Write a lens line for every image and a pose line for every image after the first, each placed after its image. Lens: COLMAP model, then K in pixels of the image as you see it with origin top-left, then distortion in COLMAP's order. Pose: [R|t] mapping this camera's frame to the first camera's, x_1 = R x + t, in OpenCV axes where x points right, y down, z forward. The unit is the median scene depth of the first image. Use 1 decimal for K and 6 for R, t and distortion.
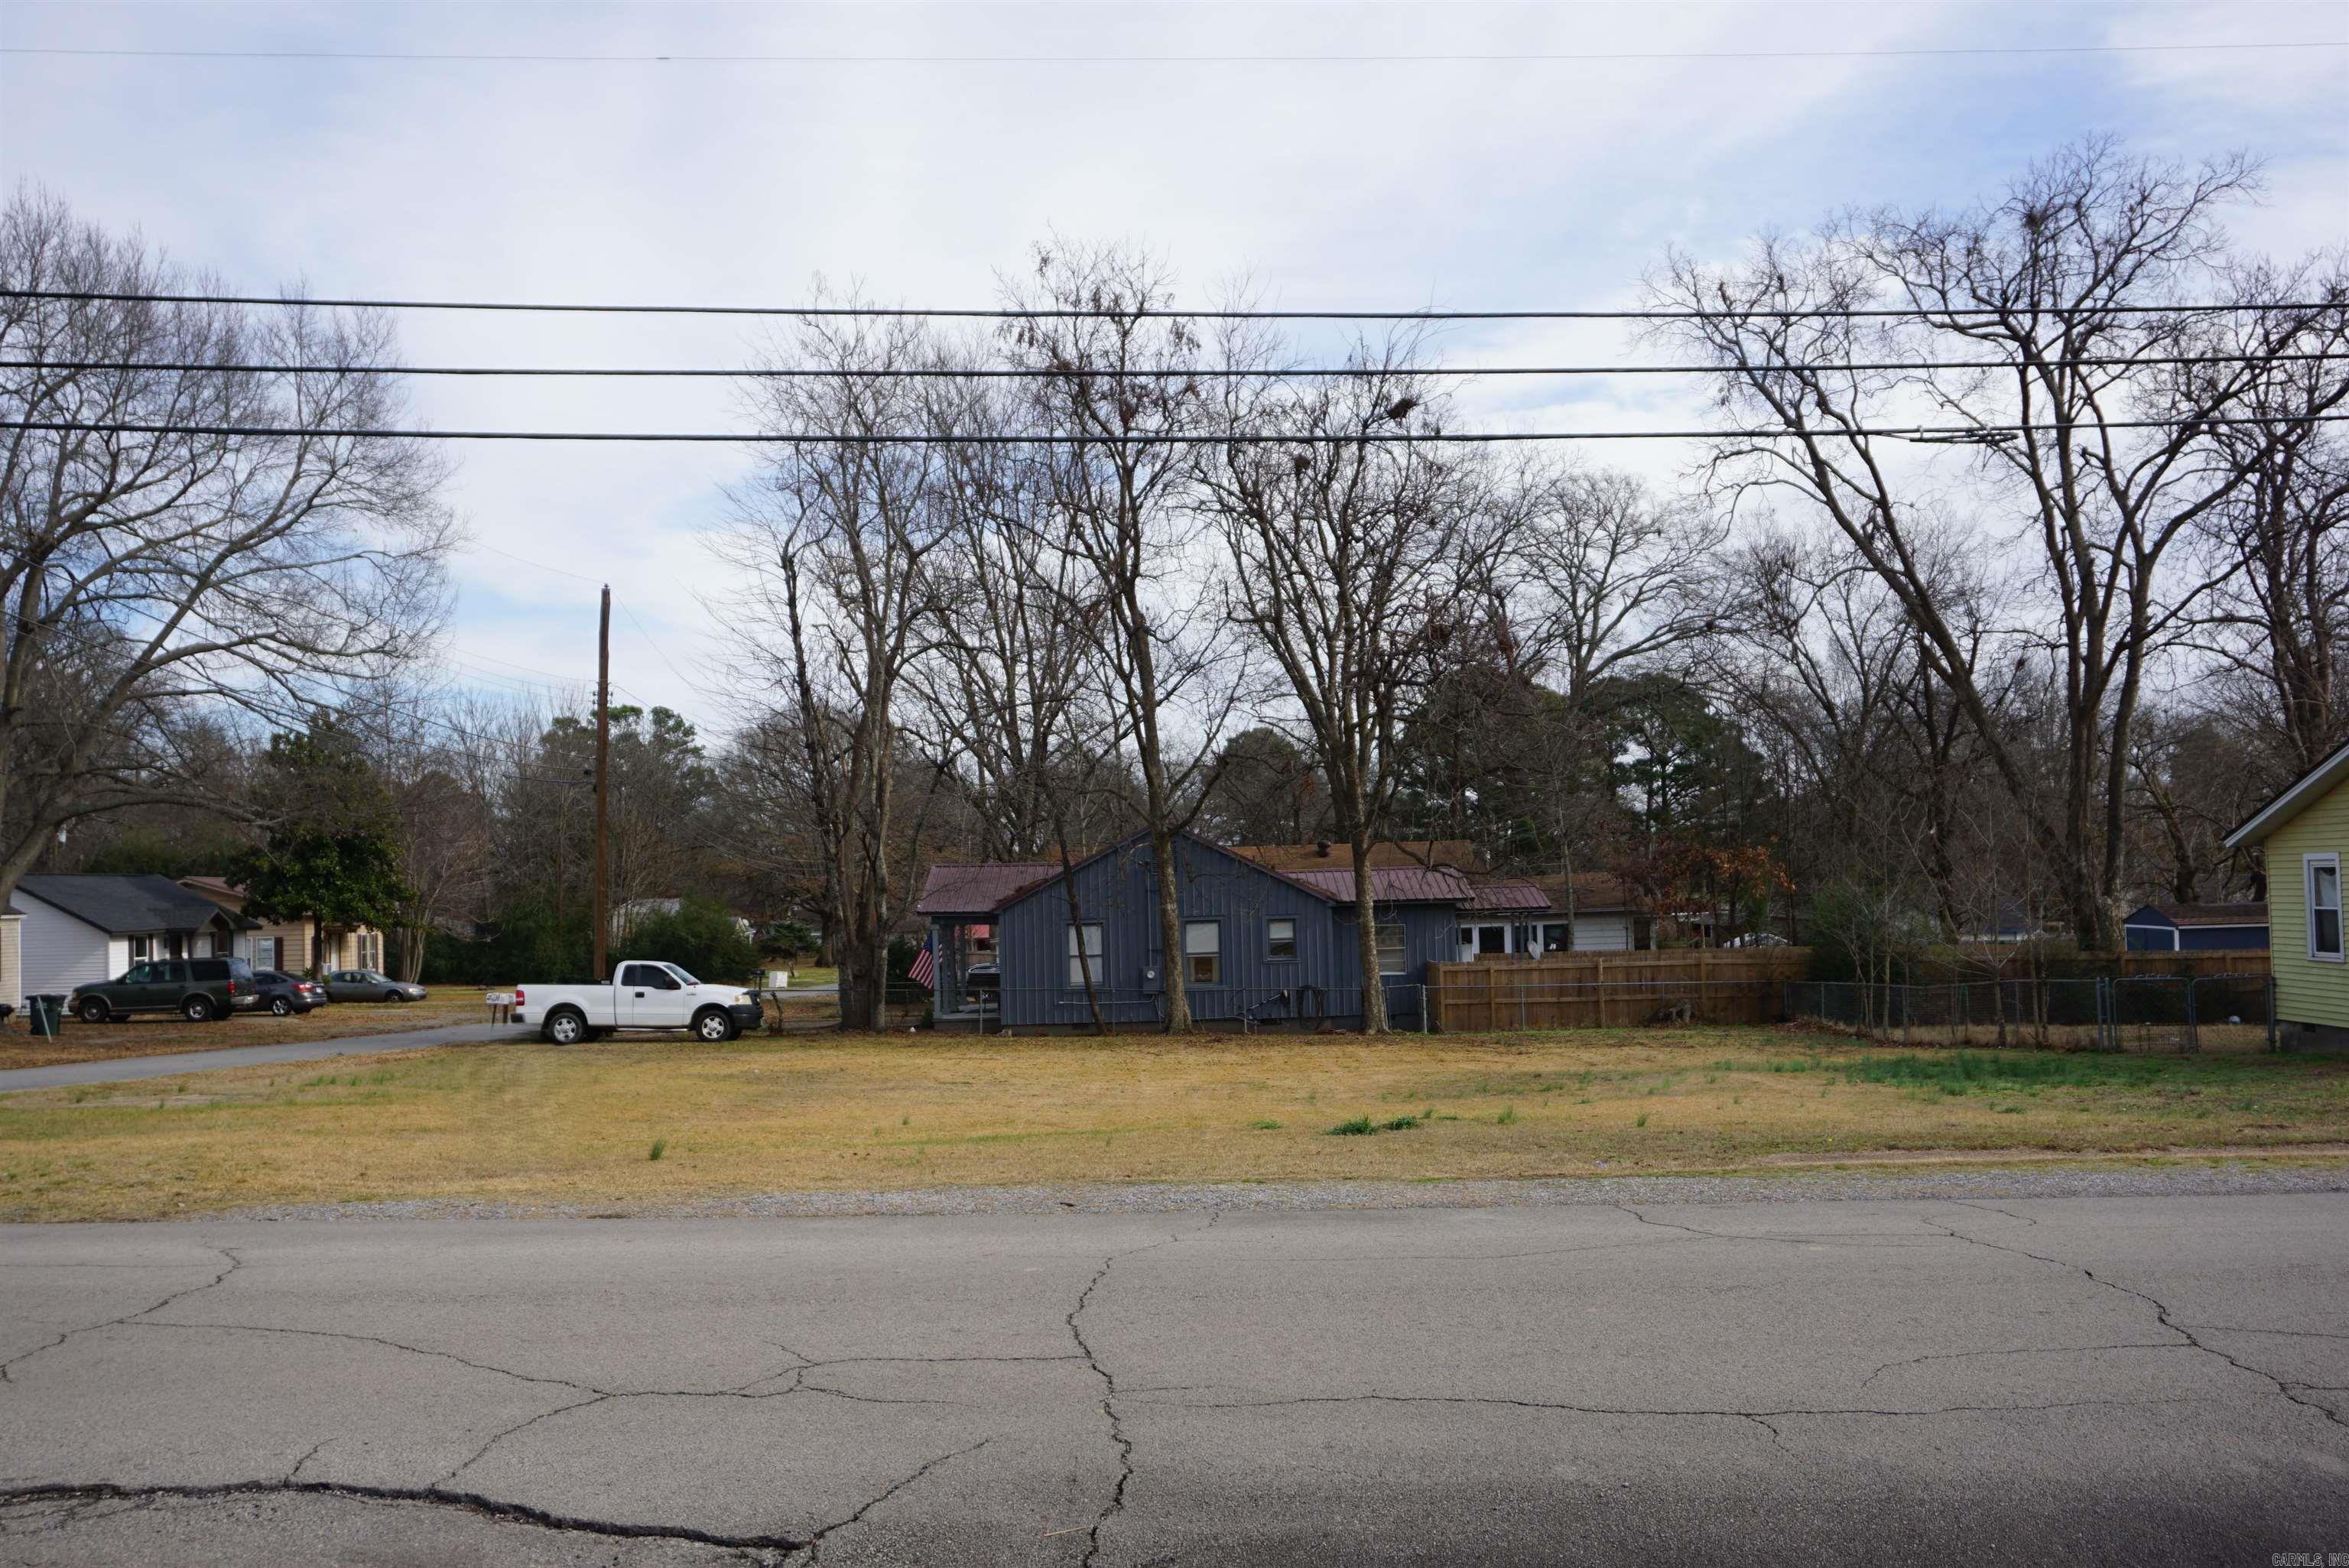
lens RADIAL K [[2221.3, 0, 1169.4], [0, 2221.3, 783.3], [0, 0, 1]] dist [0.001573, 0.000000]
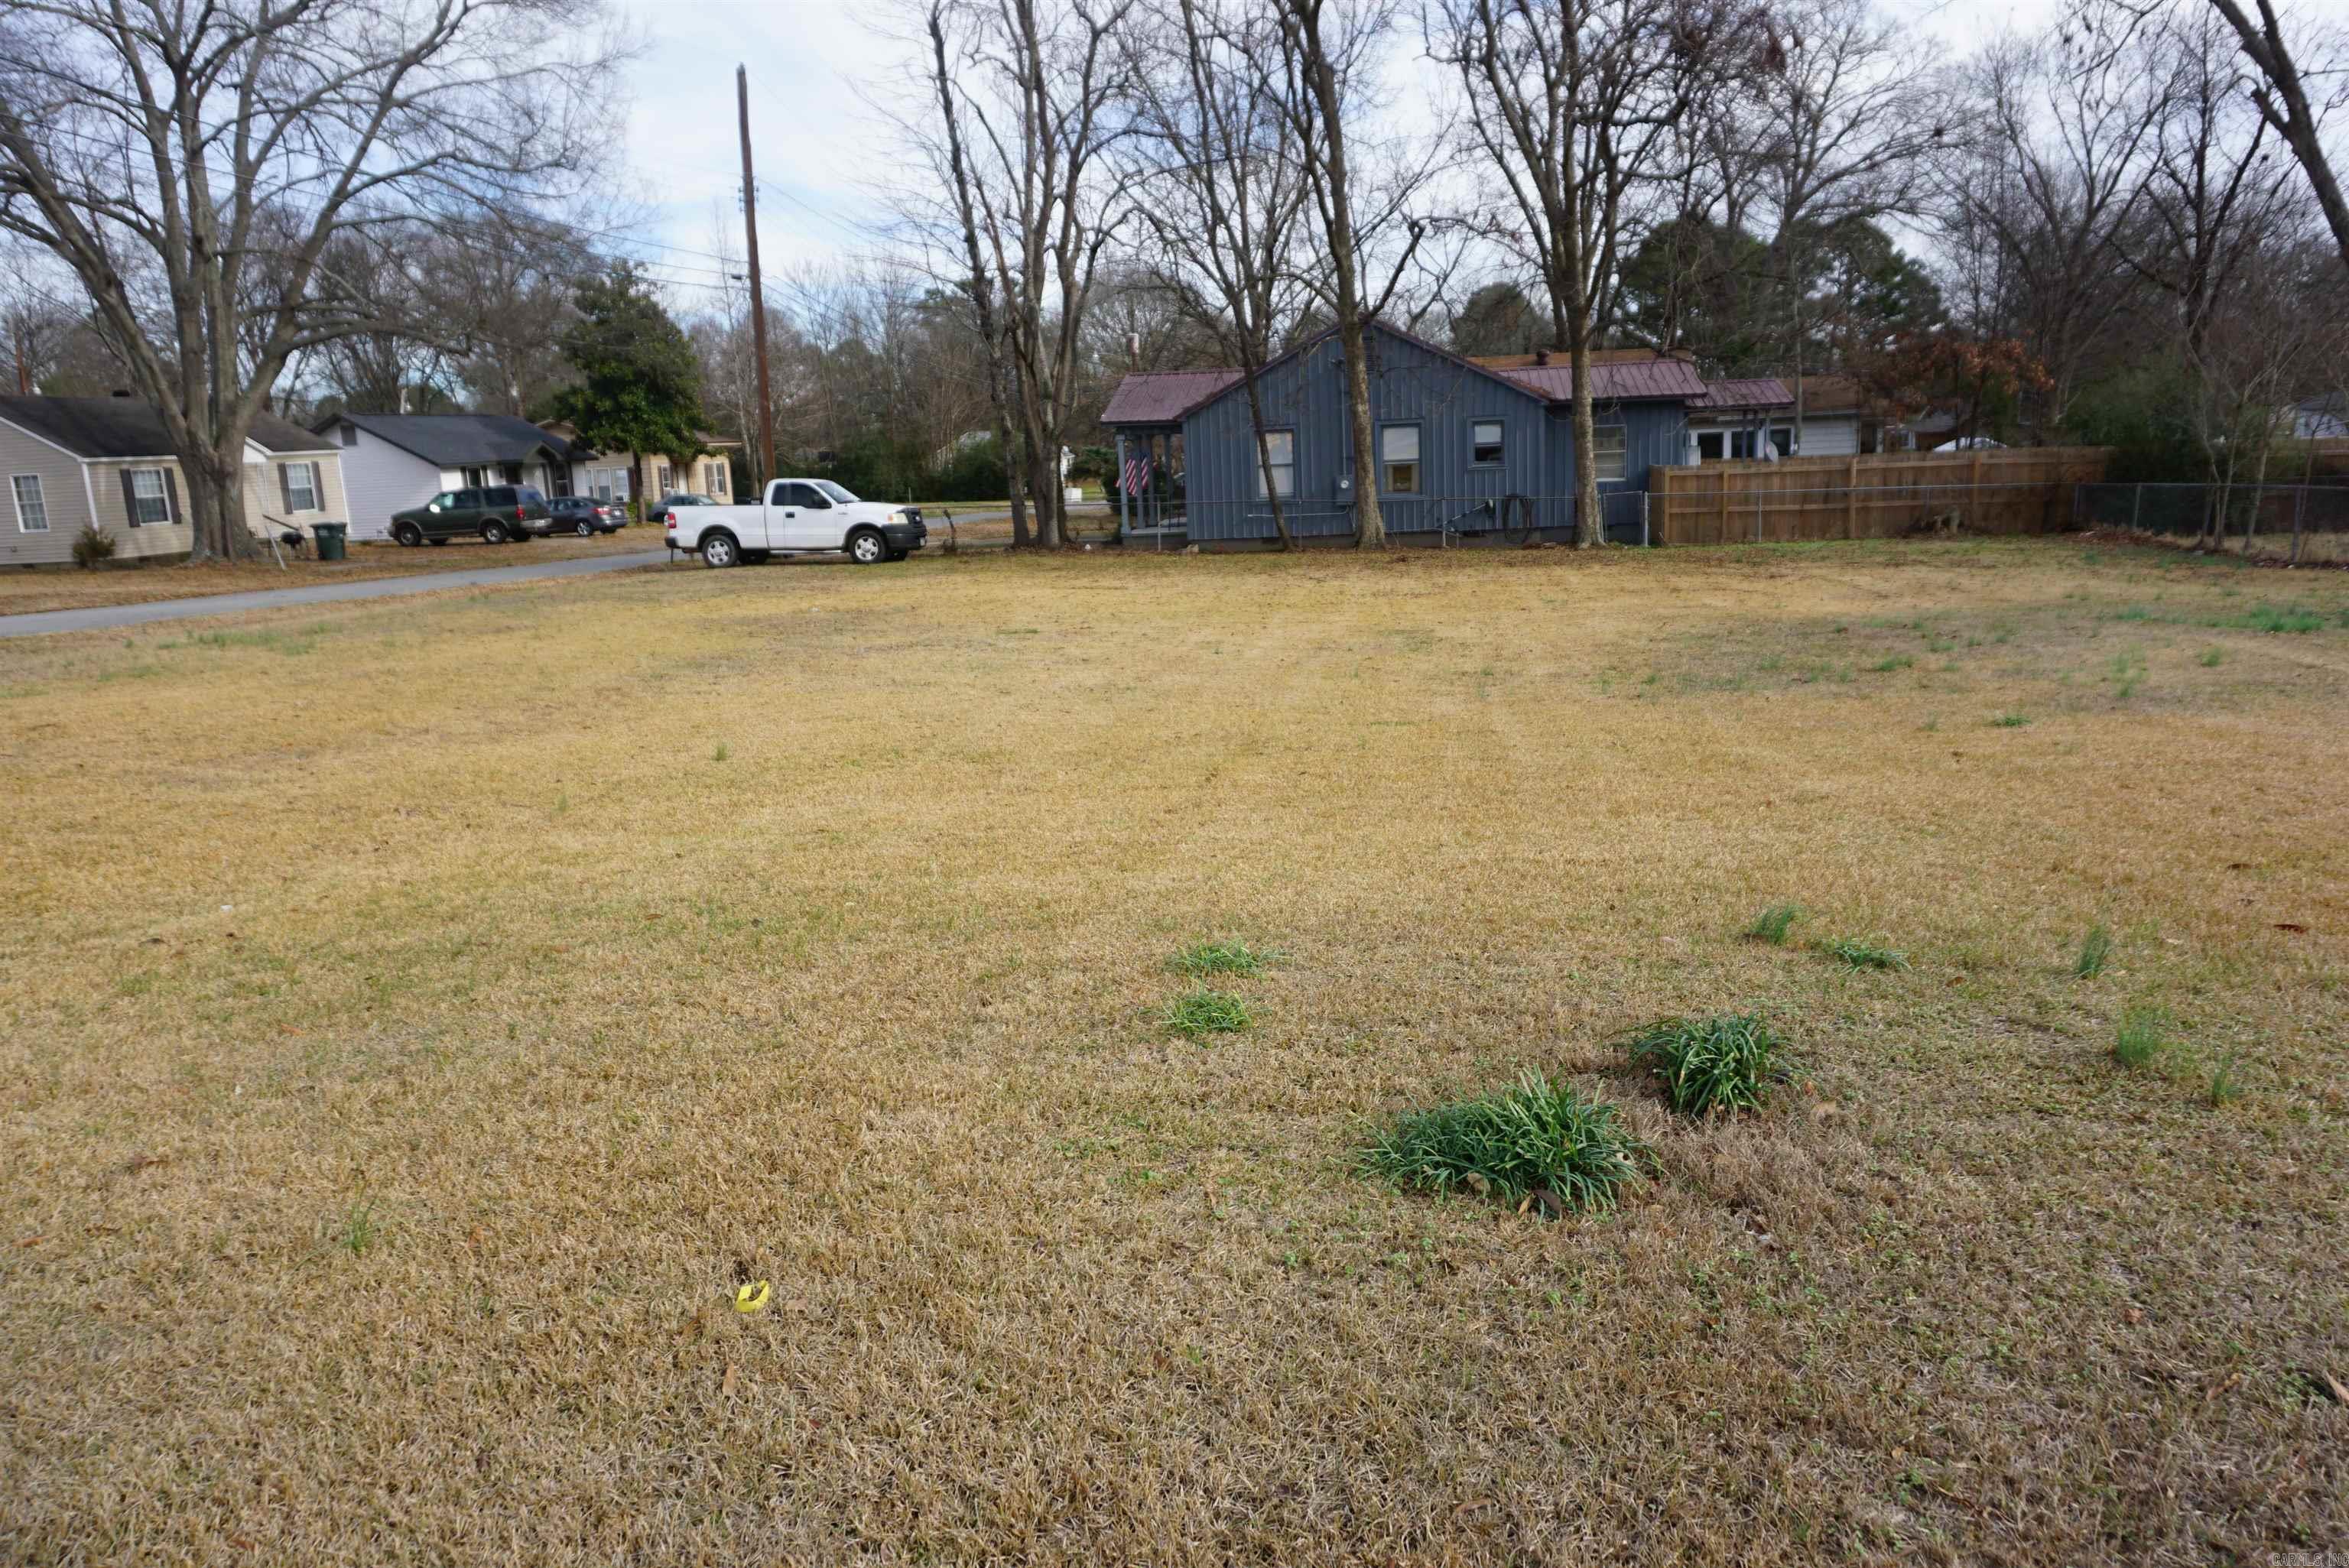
lens RADIAL K [[1609.6, 0, 1171.5], [0, 1609.6, 797.8], [0, 0, 1]] dist [-0.039339, 0.015843]
pose [[0.987586, 0.014102, -0.156448, 0.027179], [0.028991, 0.962491, 0.269761, 0.028571], [0.154384, -0.270948, 0.950133, 0.311642]]
